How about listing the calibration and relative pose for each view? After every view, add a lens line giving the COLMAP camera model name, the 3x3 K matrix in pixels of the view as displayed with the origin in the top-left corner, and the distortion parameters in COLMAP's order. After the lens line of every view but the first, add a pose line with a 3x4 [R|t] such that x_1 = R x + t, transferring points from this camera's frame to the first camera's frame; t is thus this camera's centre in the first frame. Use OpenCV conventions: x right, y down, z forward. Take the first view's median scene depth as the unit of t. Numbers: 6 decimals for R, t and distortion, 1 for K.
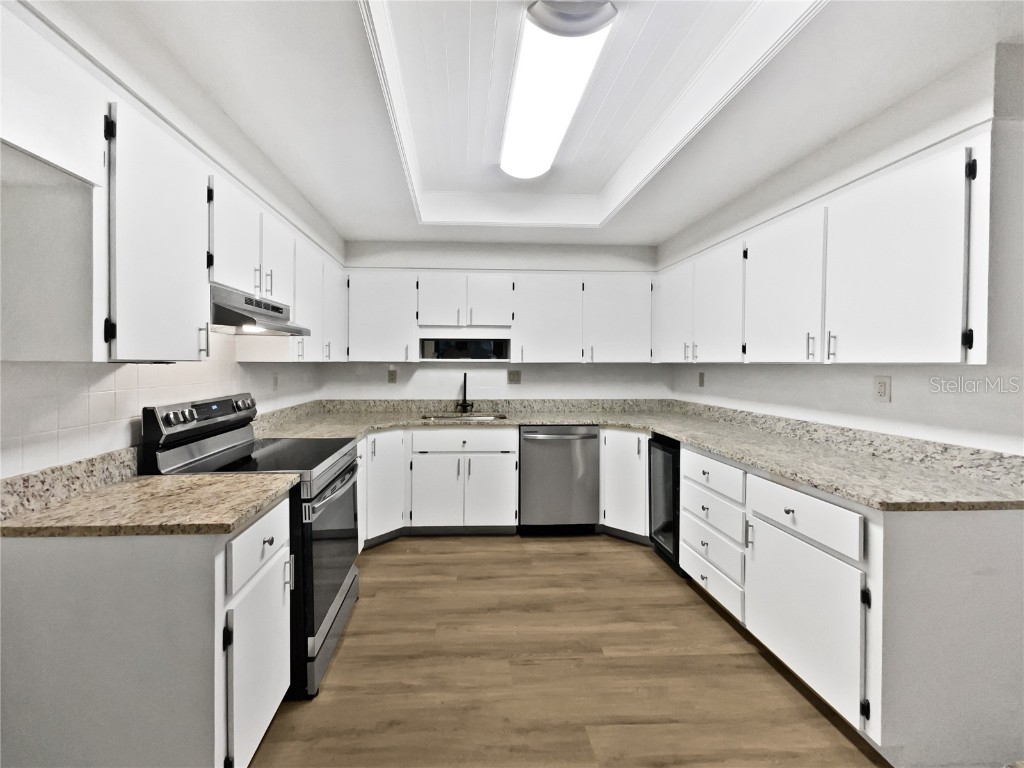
lens RADIAL K [[432.8, 0, 509.1], [0, 432.8, 358.1], [0, 0, 1]] dist [0.000847, 0.000542]
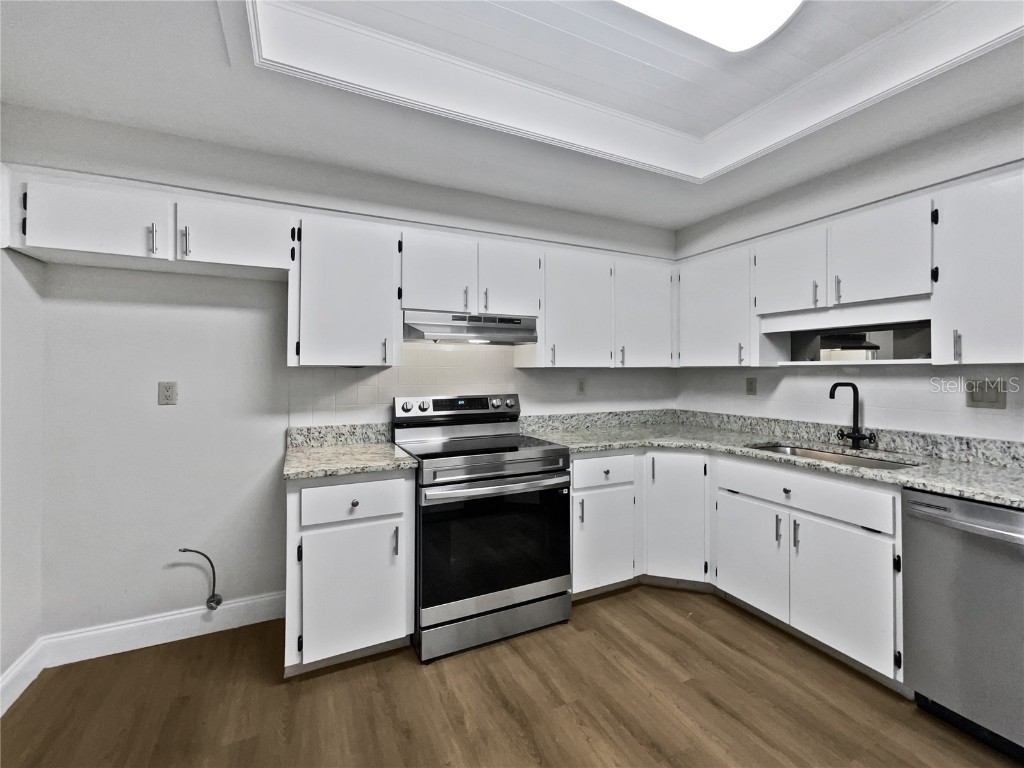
lens RADIAL K [[432.8, 0, 509.1], [0, 432.8, 358.1], [0, 0, 1]] dist [0.000847, 0.000542]
pose [[0.367436, -0.035145, -0.929385, 0.352900], [0.013679, 0.999382, -0.032384, 0.014916], [0.929948, -0.000814, 0.367689, 0.398680]]
